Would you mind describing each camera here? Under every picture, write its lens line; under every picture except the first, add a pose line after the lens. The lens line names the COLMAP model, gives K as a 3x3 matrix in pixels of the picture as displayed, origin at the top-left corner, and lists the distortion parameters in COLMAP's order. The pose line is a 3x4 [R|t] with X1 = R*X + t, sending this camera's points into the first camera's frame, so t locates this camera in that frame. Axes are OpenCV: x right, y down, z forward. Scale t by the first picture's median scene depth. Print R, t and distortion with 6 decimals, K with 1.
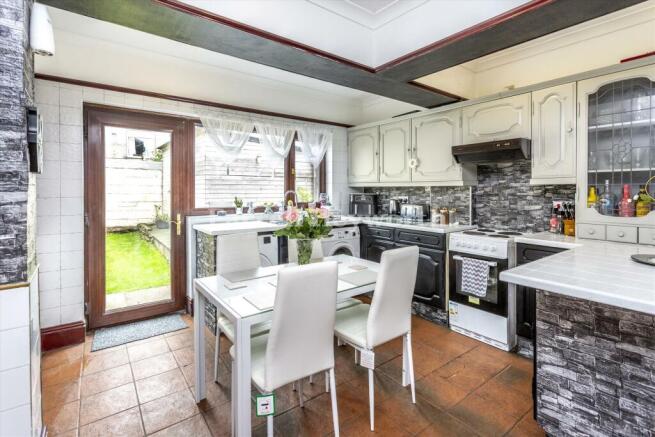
lens RADIAL K [[312.2, 0, 328.0], [0, 312.2, 186.4], [0, 0, 1]] dist [0.000435, 0.000056]
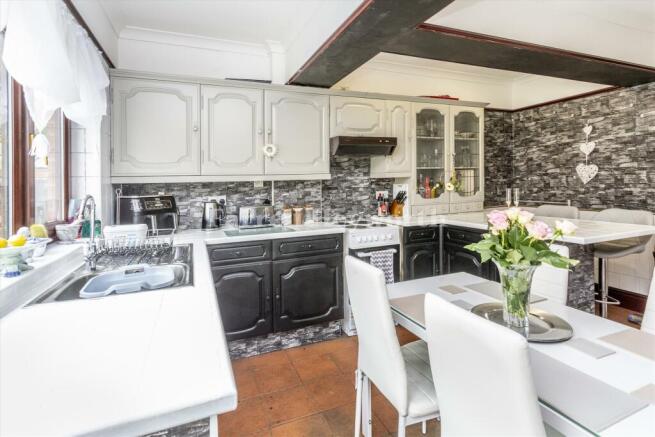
lens RADIAL K [[324.2, 0, 327.7], [0, 324.2, 180.3], [0, 0, 1]] dist [0.000809, 0.000035]
pose [[0.250423, 0.002580, 0.968133, -0.506241], [0.019077, 0.999789, -0.007599, 0.008915], [-0.967948, 0.020373, 0.250321, 0.763529]]
